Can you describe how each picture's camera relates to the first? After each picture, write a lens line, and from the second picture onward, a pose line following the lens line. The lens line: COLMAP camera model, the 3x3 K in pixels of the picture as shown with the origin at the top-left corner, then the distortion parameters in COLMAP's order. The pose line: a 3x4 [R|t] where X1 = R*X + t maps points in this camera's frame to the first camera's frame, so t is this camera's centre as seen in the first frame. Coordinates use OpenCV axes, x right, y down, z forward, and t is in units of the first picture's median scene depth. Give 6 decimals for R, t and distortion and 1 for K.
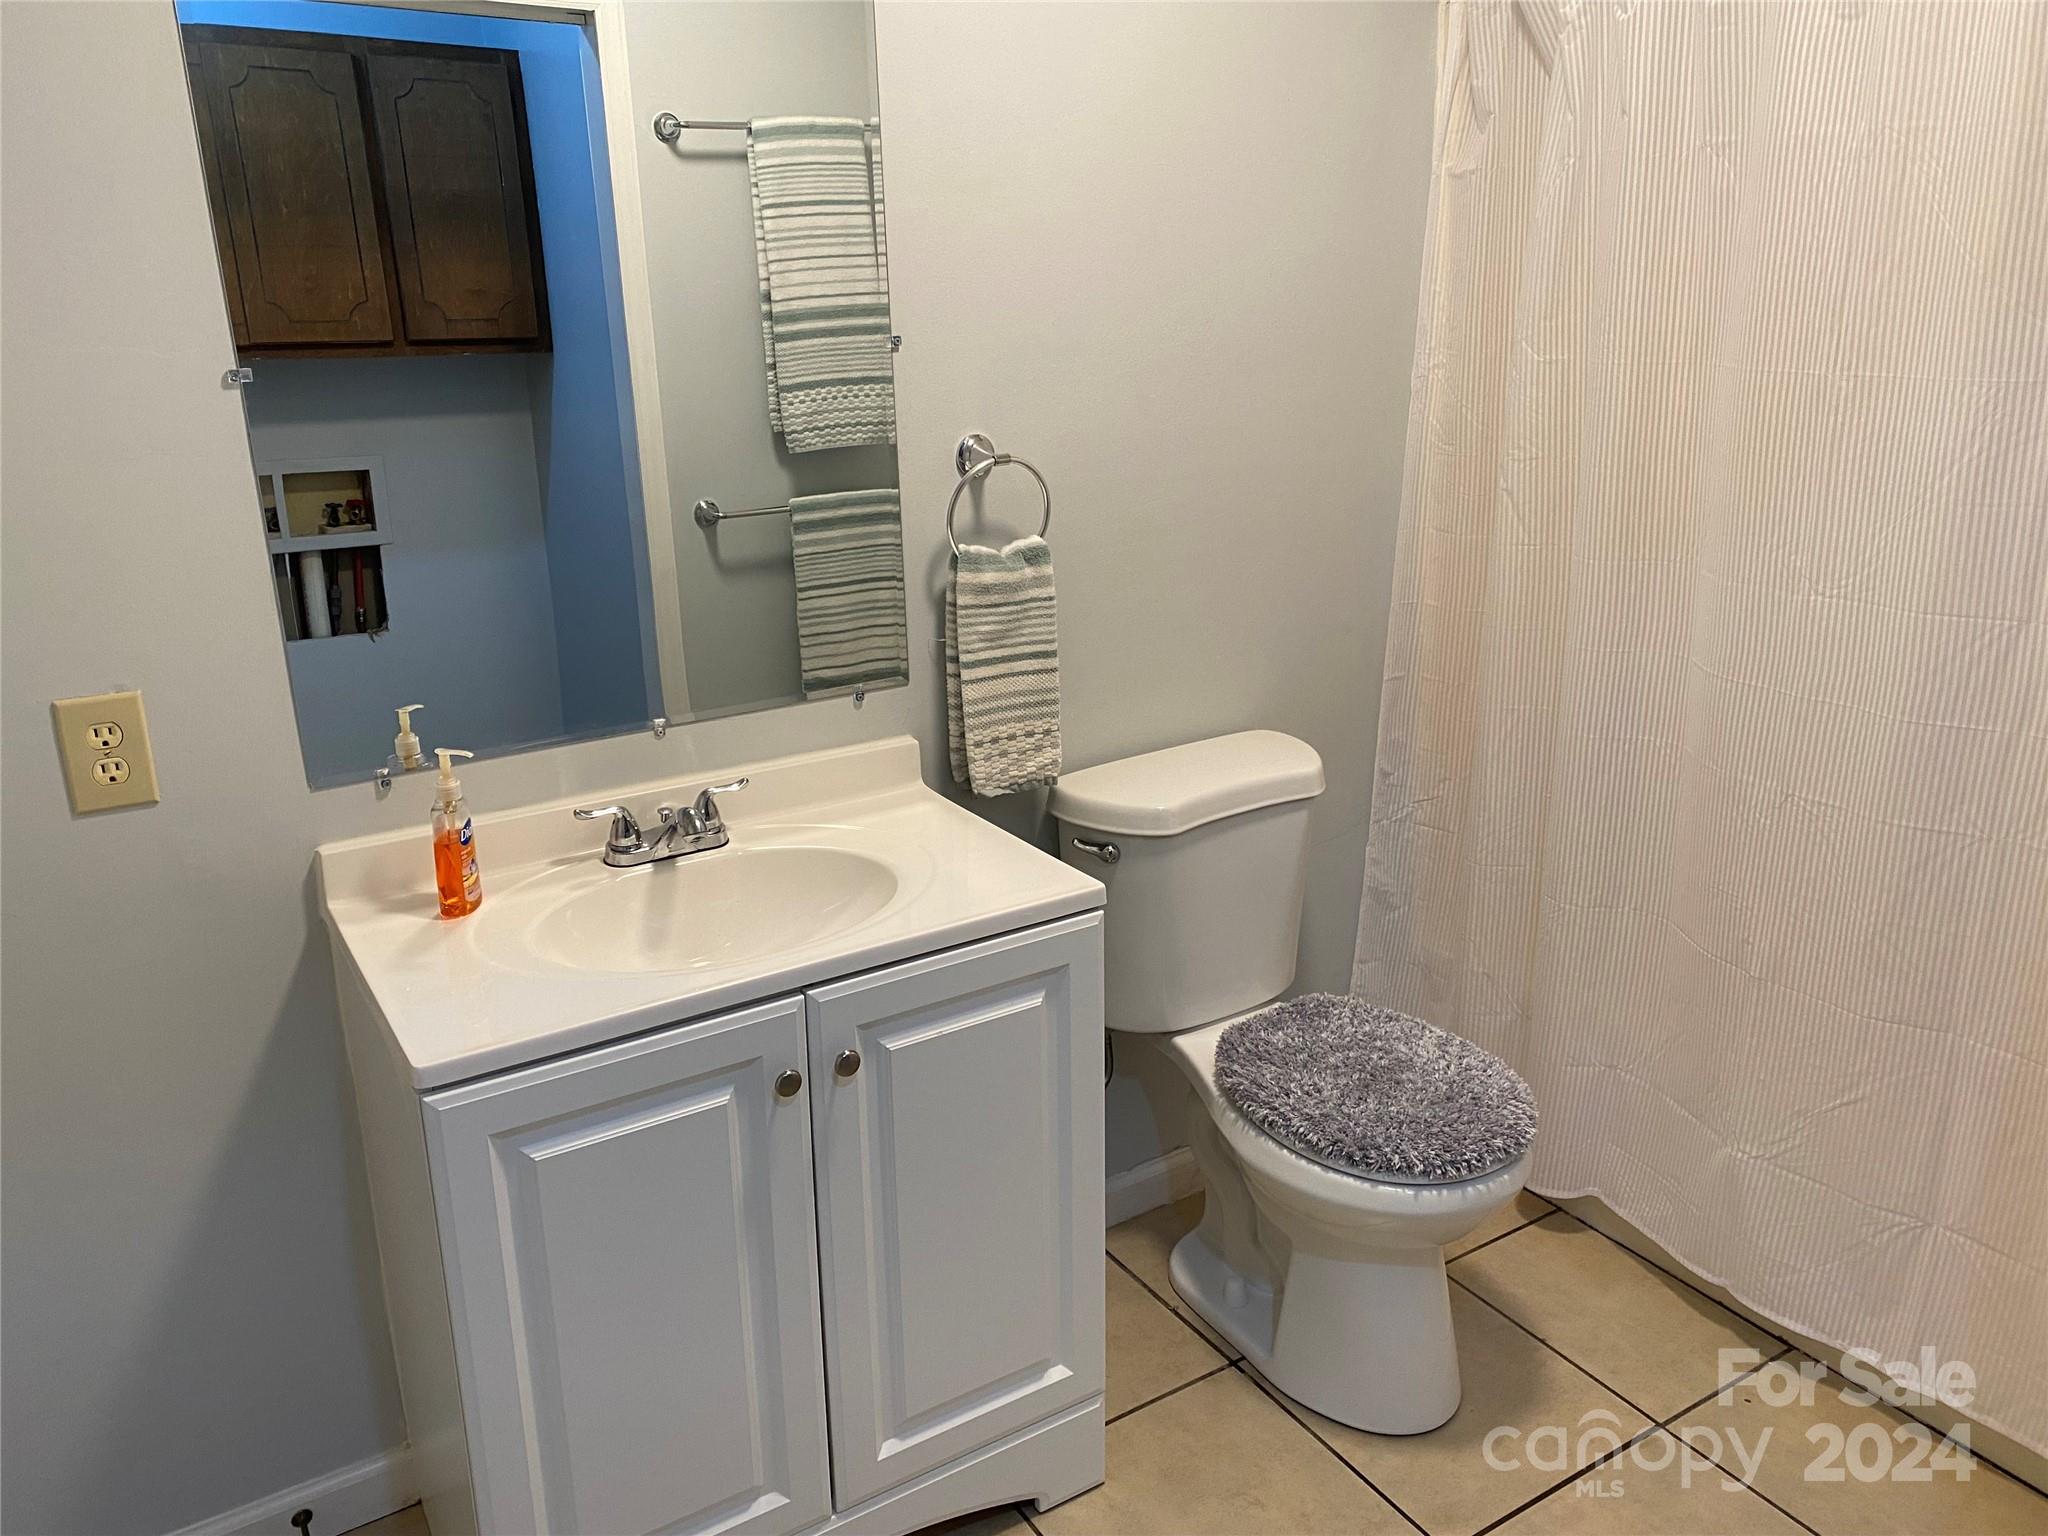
lens RADIAL K [[1557.3, 0, 1018.9], [0, 1557.3, 751.8], [0, 0, 1]] dist [0.051028, -0.053974]
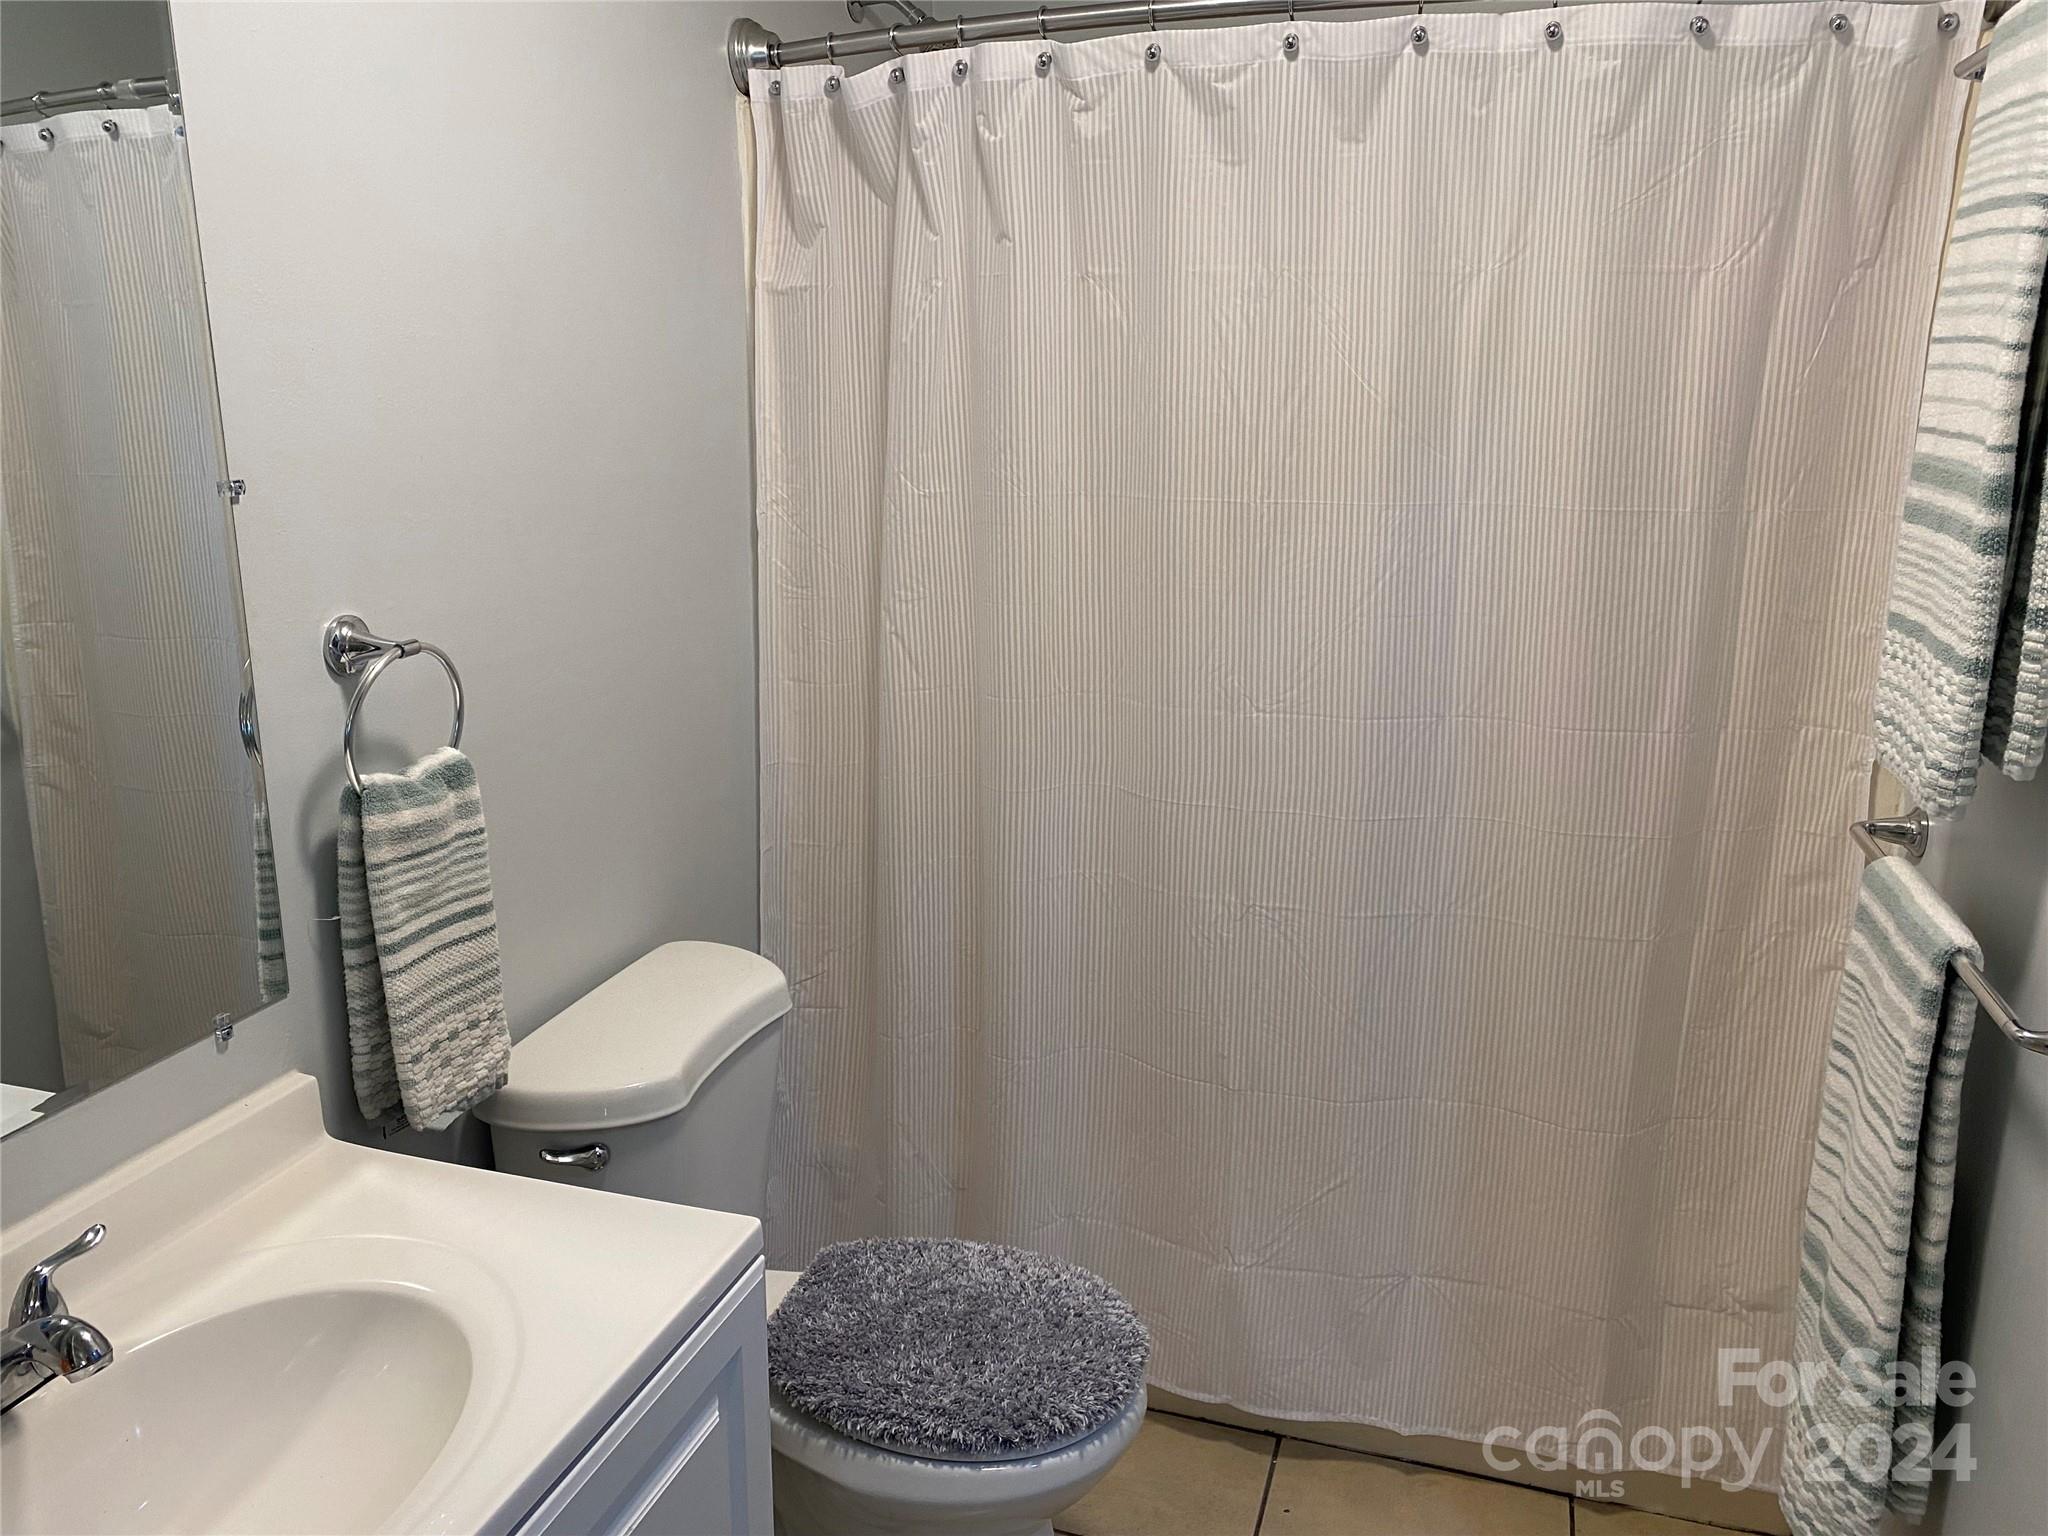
lens RADIAL K [[1557.3, 0, 1016.9], [0, 1557.3, 736.8], [0, 0, 1]] dist [0.051028, -0.053974]
pose [[0.764091, -0.124398, 0.633001, -0.246373], [0.174027, 0.984601, -0.016572, -0.087547], [-0.621192, 0.122821, 0.773974, 0.286648]]
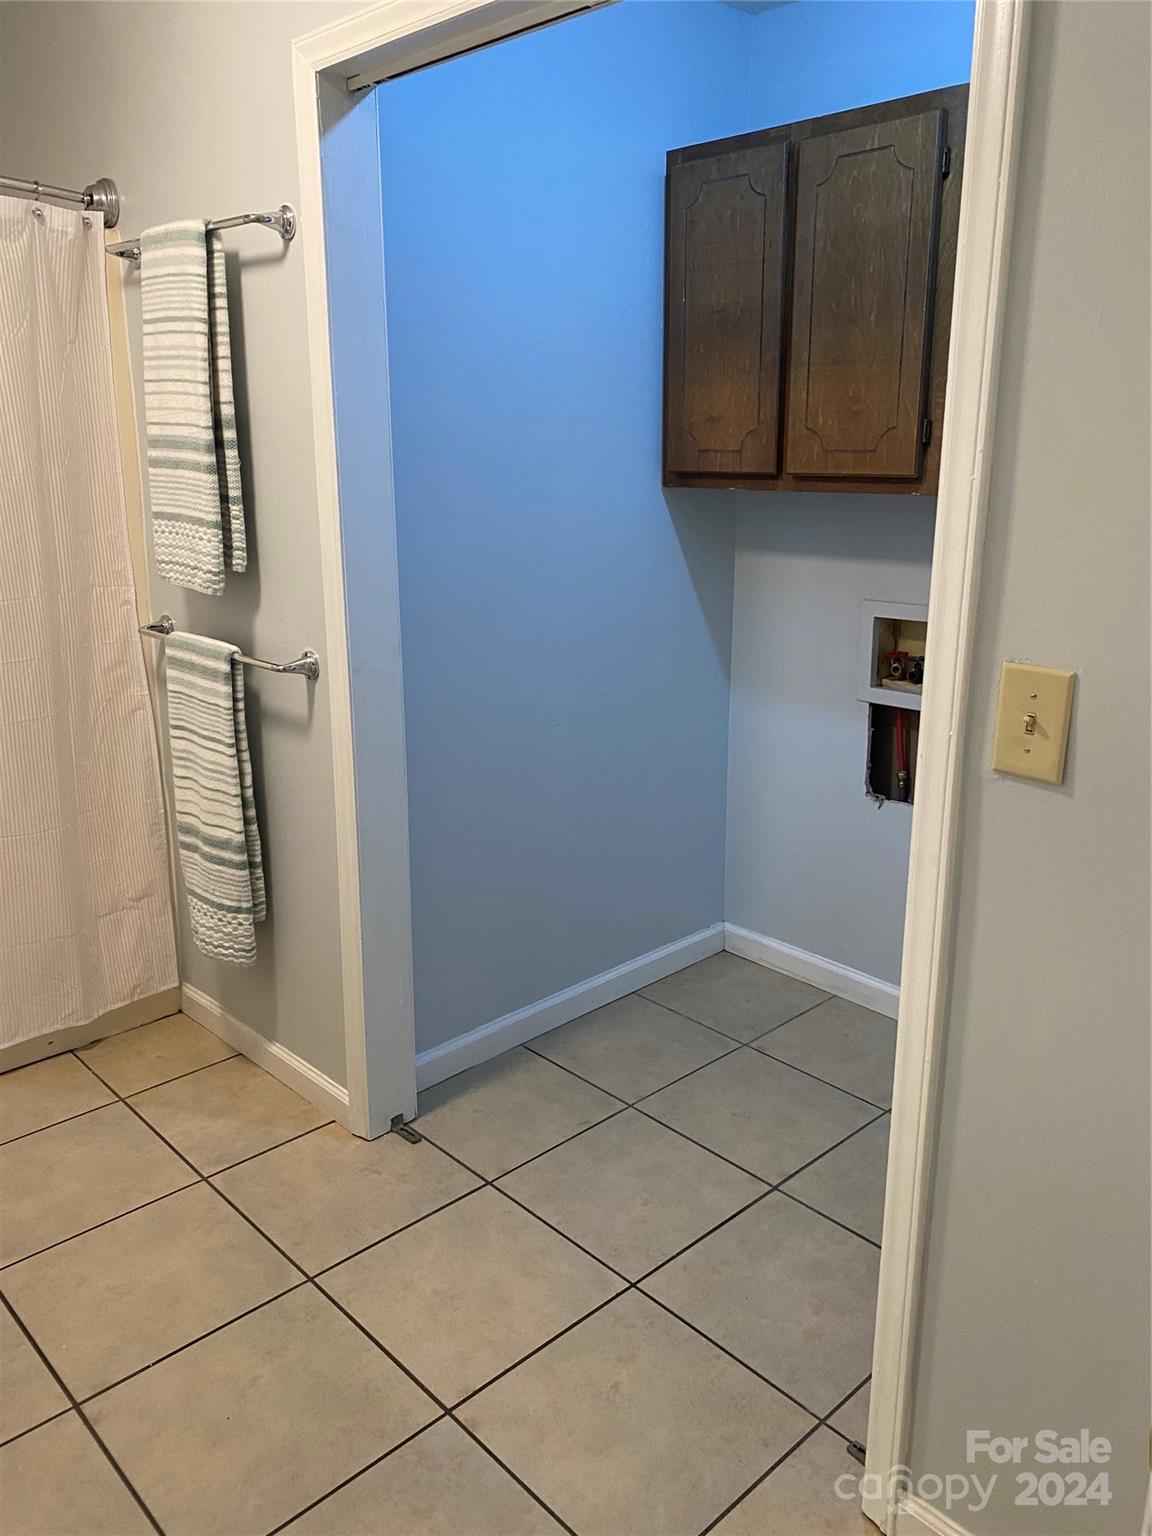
lens RADIAL K [[1168.0, 0, 600.3], [0, 1168.0, 741.0], [0, 0, 1]] dist [0.051028, -0.053974]
pose [[-0.213684, -0.225432, 0.950536, -0.714276], [0.289393, 0.914729, 0.281996, -0.079234], [-0.933055, 0.335337, -0.130225, 0.413941]]
